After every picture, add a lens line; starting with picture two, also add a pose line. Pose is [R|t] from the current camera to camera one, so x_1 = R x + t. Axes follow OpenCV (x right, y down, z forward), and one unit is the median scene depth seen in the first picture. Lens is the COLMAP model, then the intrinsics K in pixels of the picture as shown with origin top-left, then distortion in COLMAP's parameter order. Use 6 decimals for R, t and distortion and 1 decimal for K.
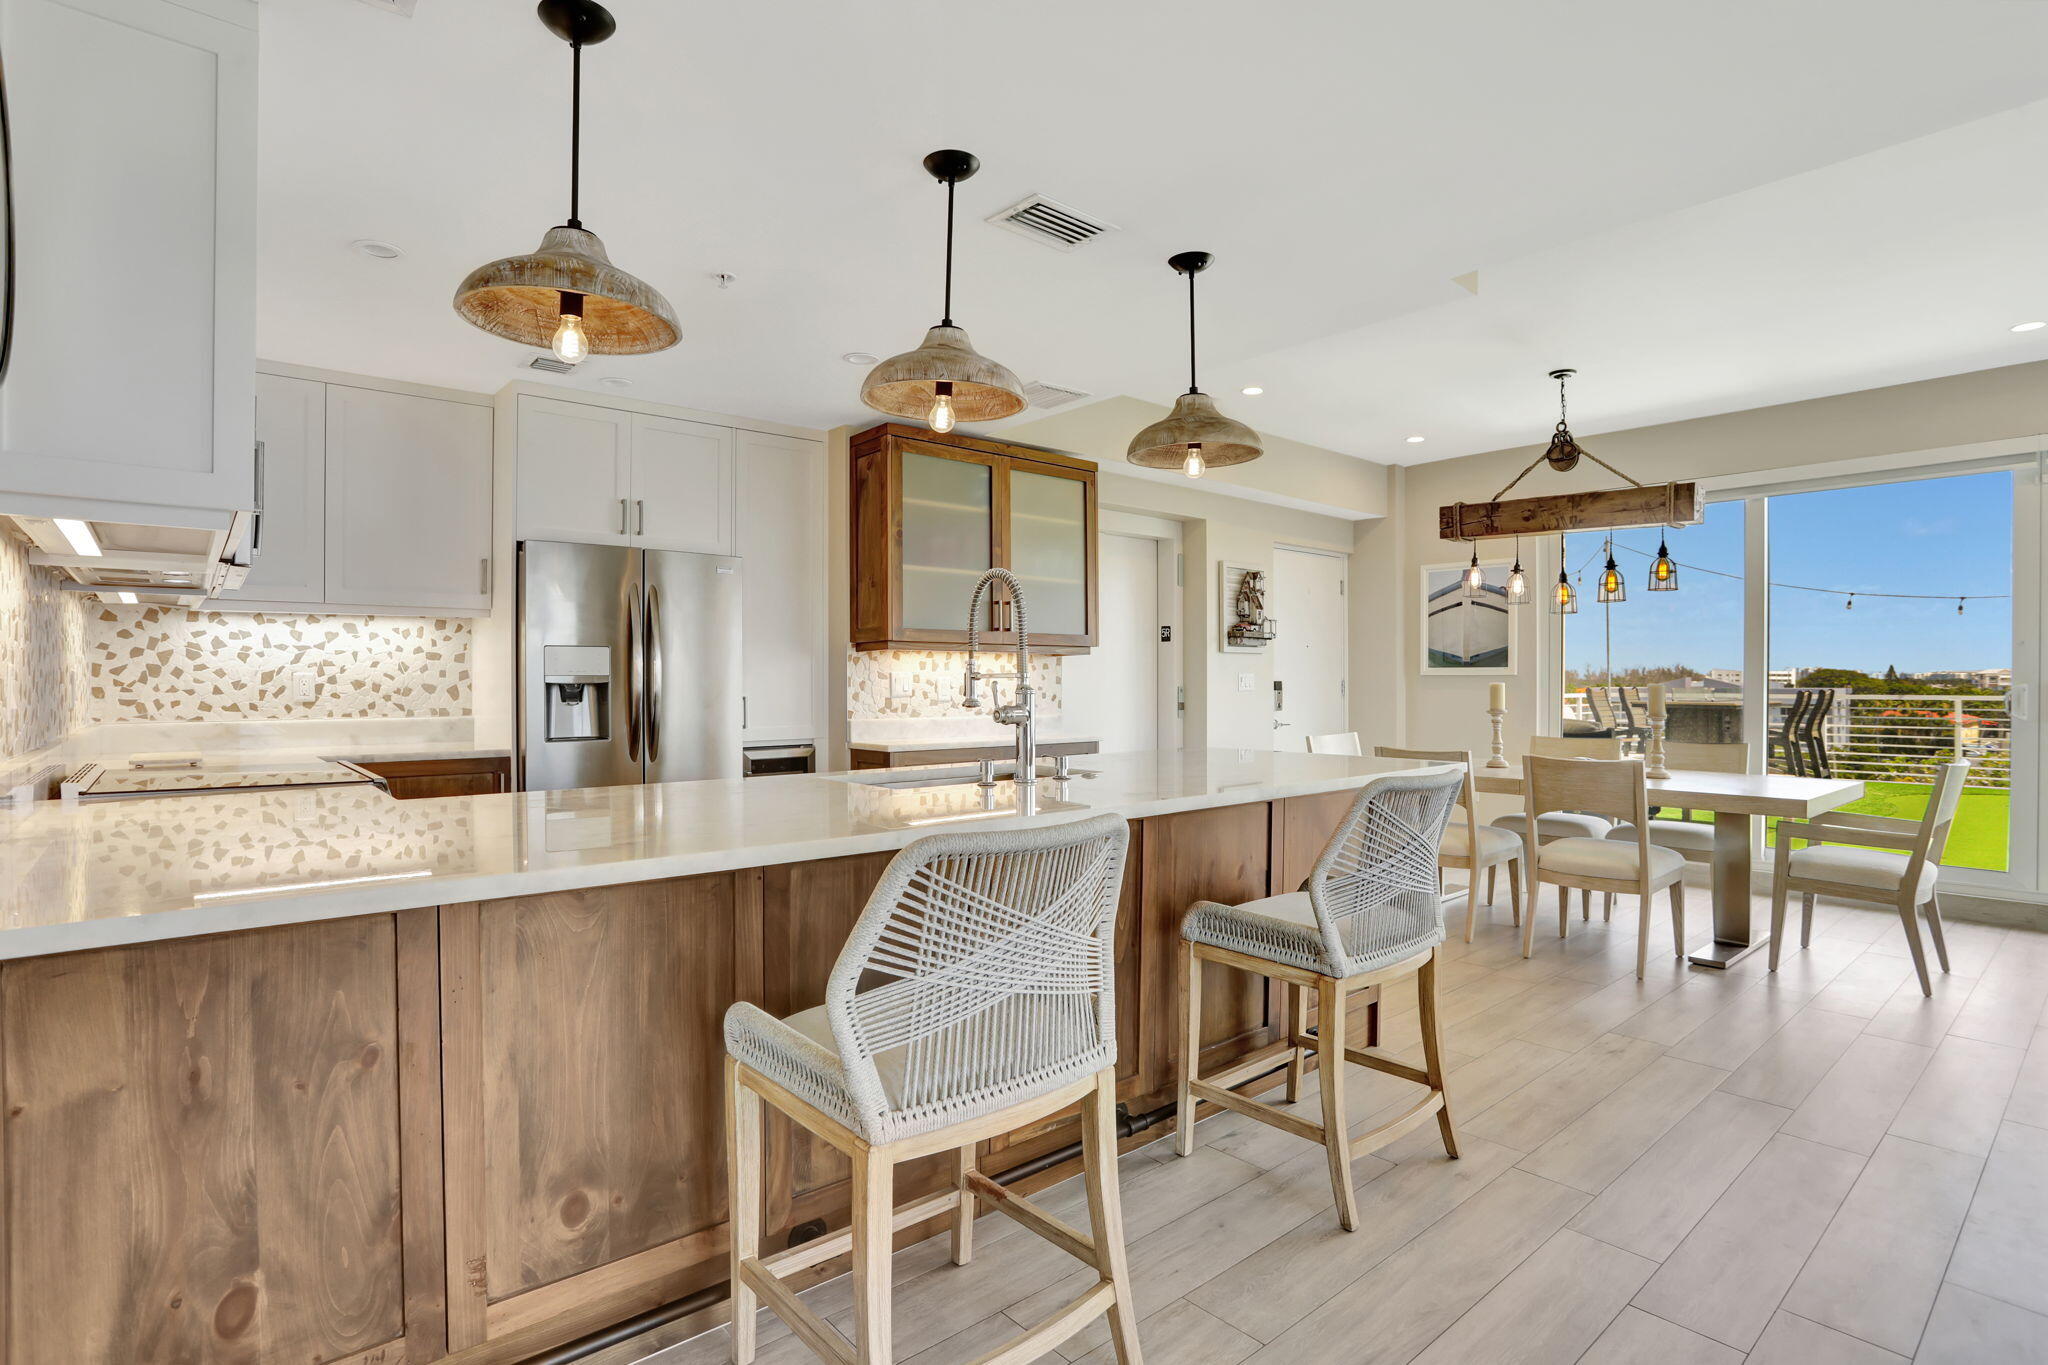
lens RADIAL K [[992.8, 0, 1014.5], [0, 992.8, 682.8], [0, 0, 1]] dist [-0.032205, 0.004114]
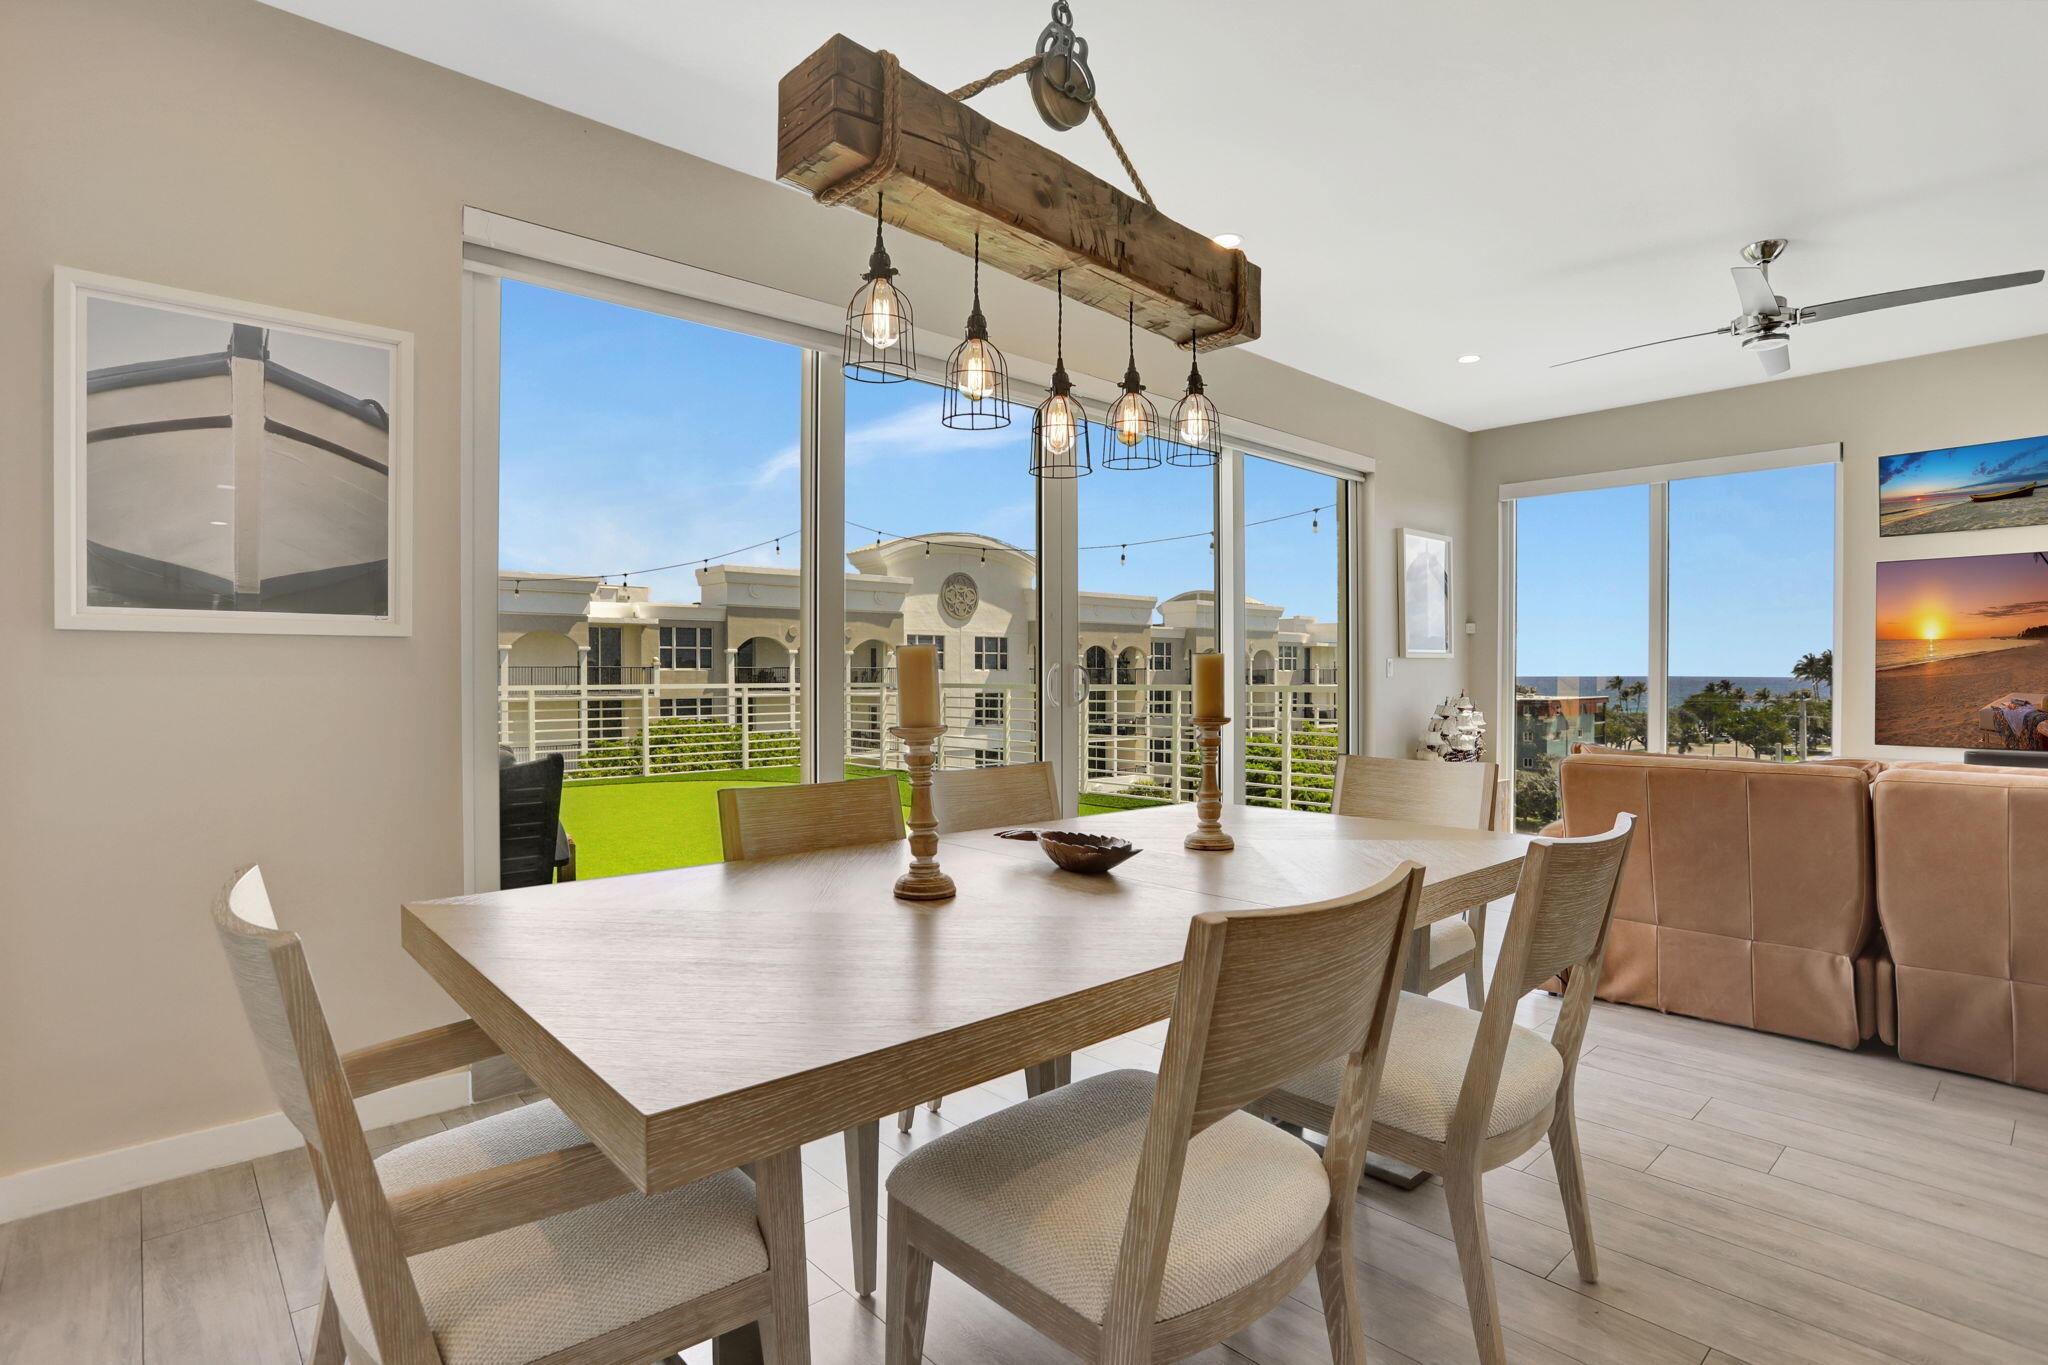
lens RADIAL K [[992.8, 0, 1025.7], [0, 992.8, 663.7], [0, 0, 1]] dist [-0.032205, 0.004114]
pose [[-0.036548, -0.004406, 0.999322, 0.151441], [0.006928, 0.999965, 0.004662, 0.004663], [-0.999308, 0.007094, -0.036516, 1.016209]]
